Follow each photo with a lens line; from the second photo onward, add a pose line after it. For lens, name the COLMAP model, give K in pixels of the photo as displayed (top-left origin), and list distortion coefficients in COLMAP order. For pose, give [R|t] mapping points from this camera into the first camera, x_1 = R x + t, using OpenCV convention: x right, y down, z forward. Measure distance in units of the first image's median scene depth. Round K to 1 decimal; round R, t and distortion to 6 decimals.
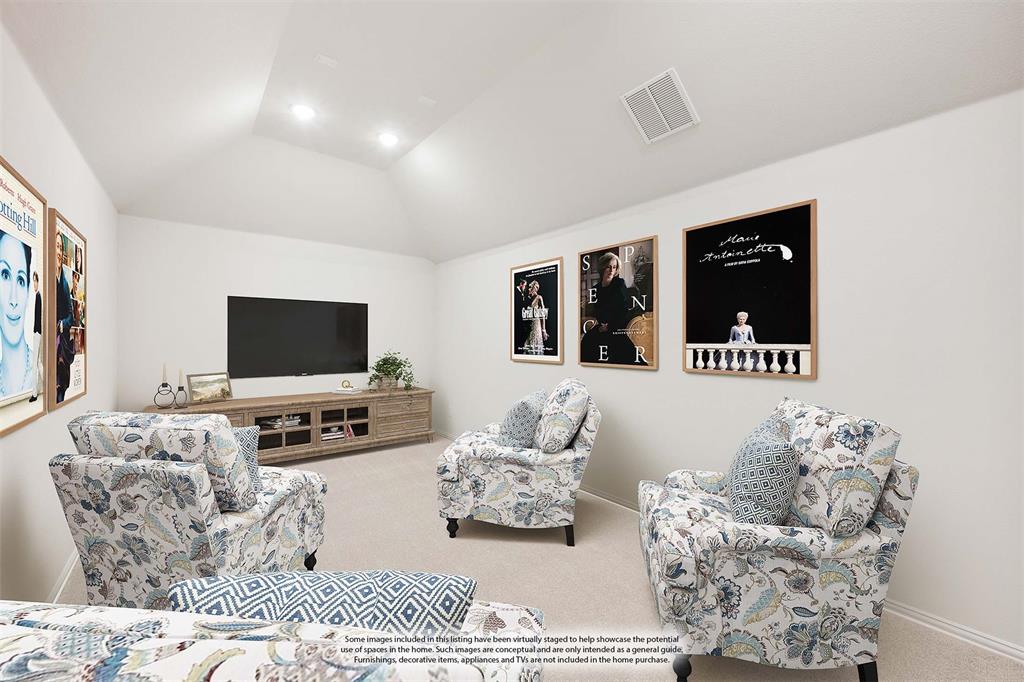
lens RADIAL K [[417.1, 0, 514.5], [0, 417.1, 341.2], [0, 0, 1]] dist [-0.009323, -0.000206]
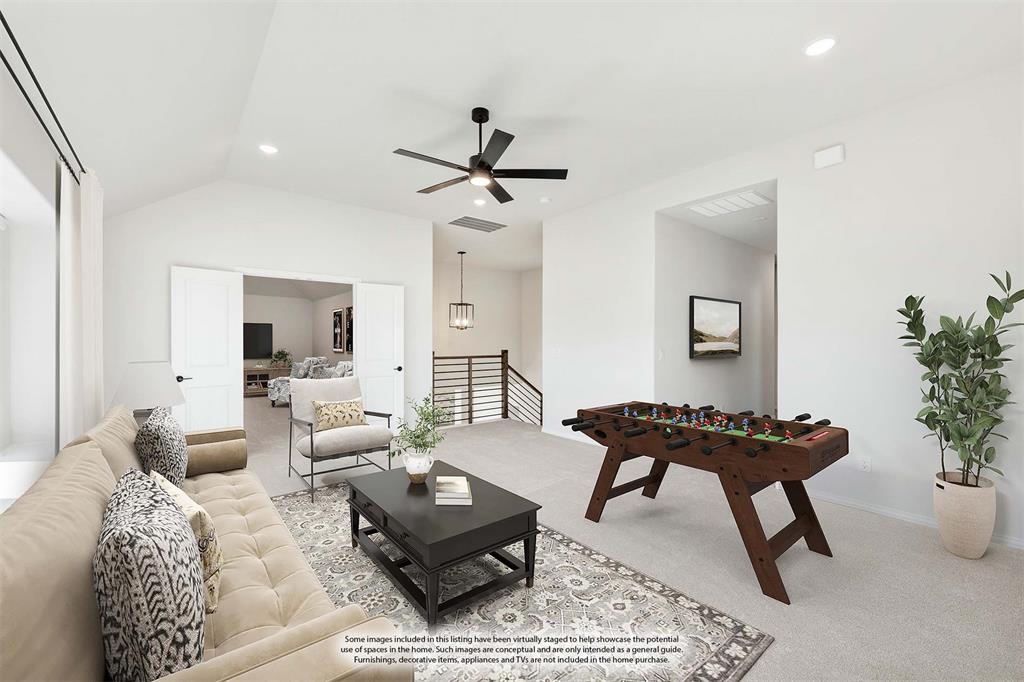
lens RADIAL K [[417.1, 0, 510.0], [0, 417.1, 341.4], [0, 0, 1]] dist [-0.009323, -0.000206]
pose [[0.999973, -0.002957, -0.006725, 0.909465], [0.002967, 0.999994, 0.001546, -0.007802], [0.006721, -0.001566, 0.999976, -1.137419]]
